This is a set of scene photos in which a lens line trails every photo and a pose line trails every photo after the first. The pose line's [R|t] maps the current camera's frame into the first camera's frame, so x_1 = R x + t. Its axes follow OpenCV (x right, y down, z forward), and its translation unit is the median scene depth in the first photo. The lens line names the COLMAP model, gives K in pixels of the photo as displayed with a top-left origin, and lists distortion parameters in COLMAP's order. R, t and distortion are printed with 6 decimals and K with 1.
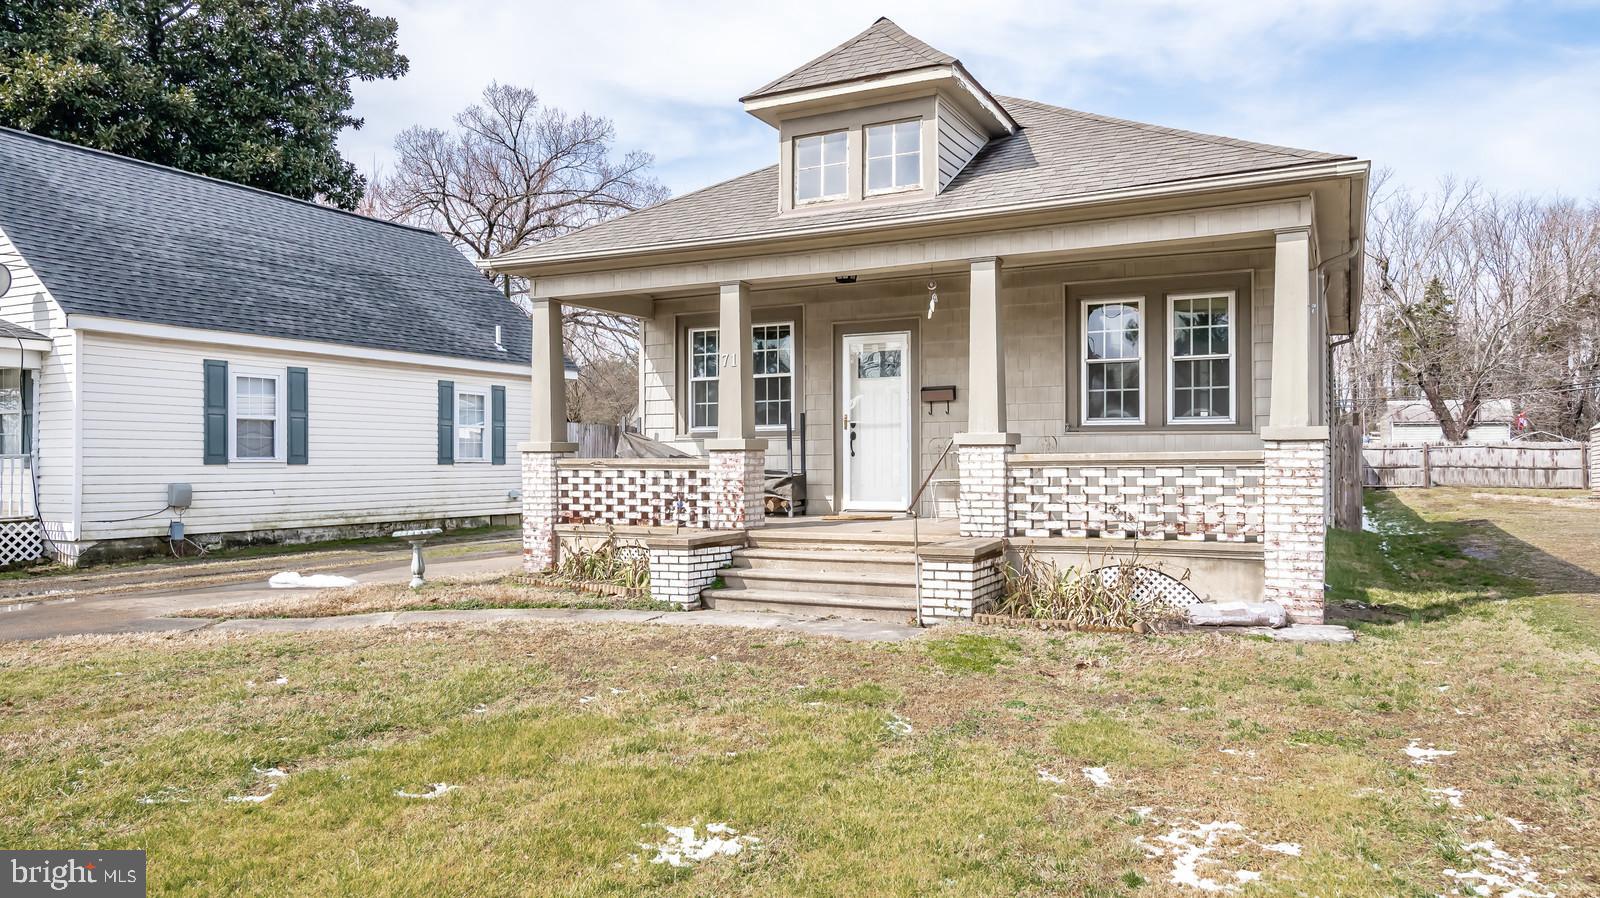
lens RADIAL K [[1074.0, 0, 801.2], [0, 1074.0, 456.1], [0, 0, 1]] dist [-0.006993, -0.002897]
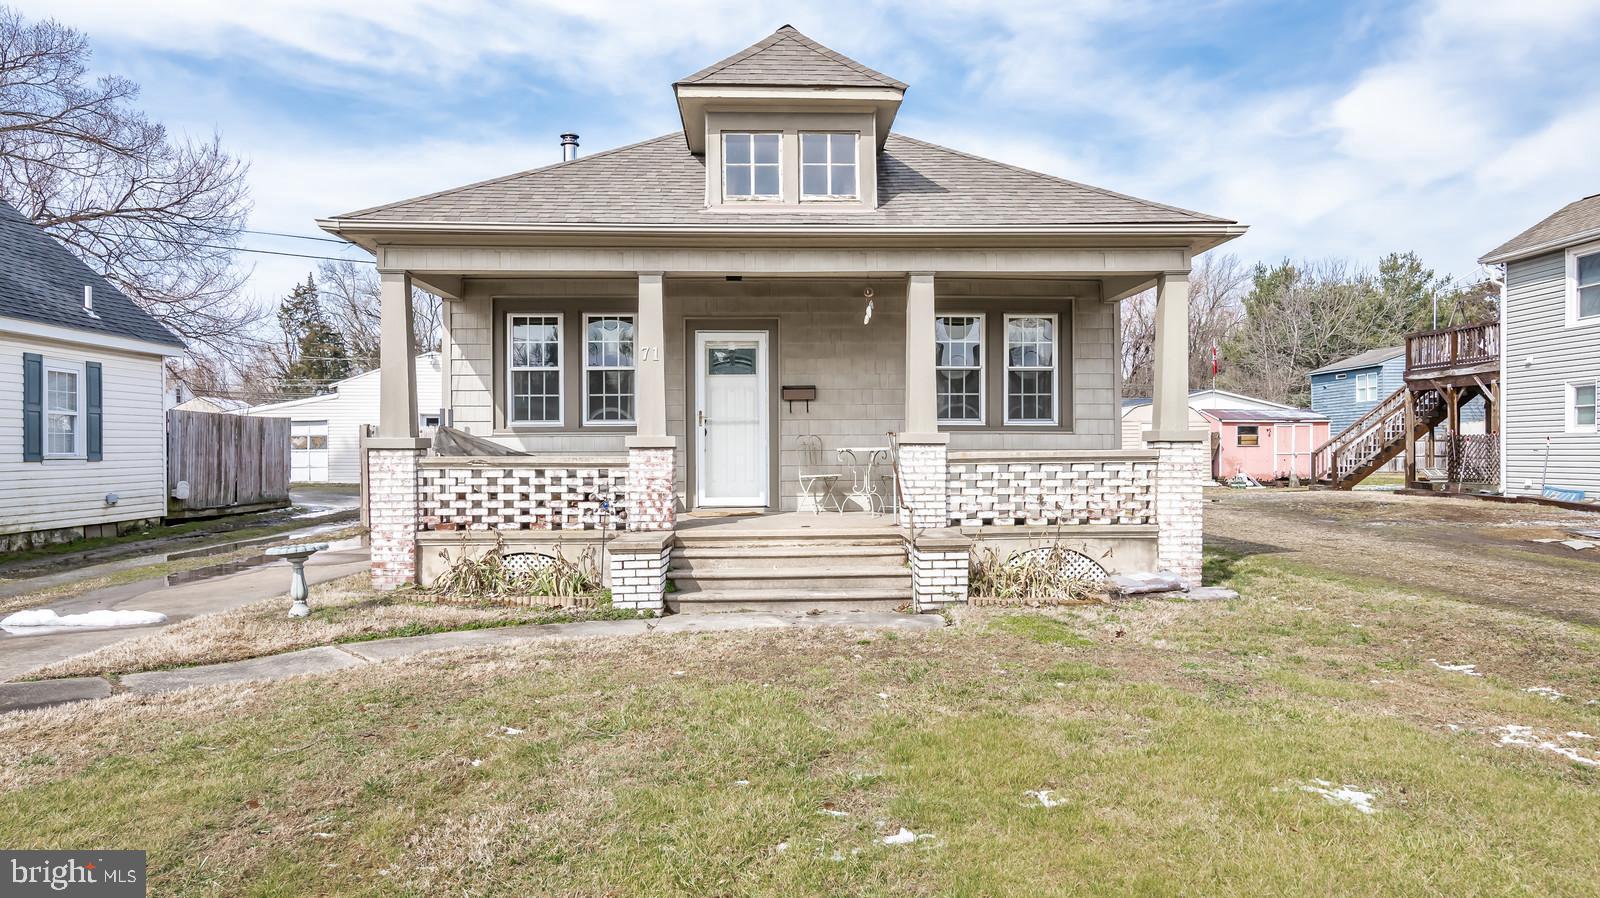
lens RADIAL K [[1074.0, 0, 804.4], [0, 1074.0, 449.6], [0, 0, 1]] dist [-0.006993, -0.002897]
pose [[0.869415, -0.001142, 0.494081, -0.434212], [-0.000427, 0.999995, 0.003064, -0.006925], [-0.494082, -0.002875, 0.869410, 0.102272]]
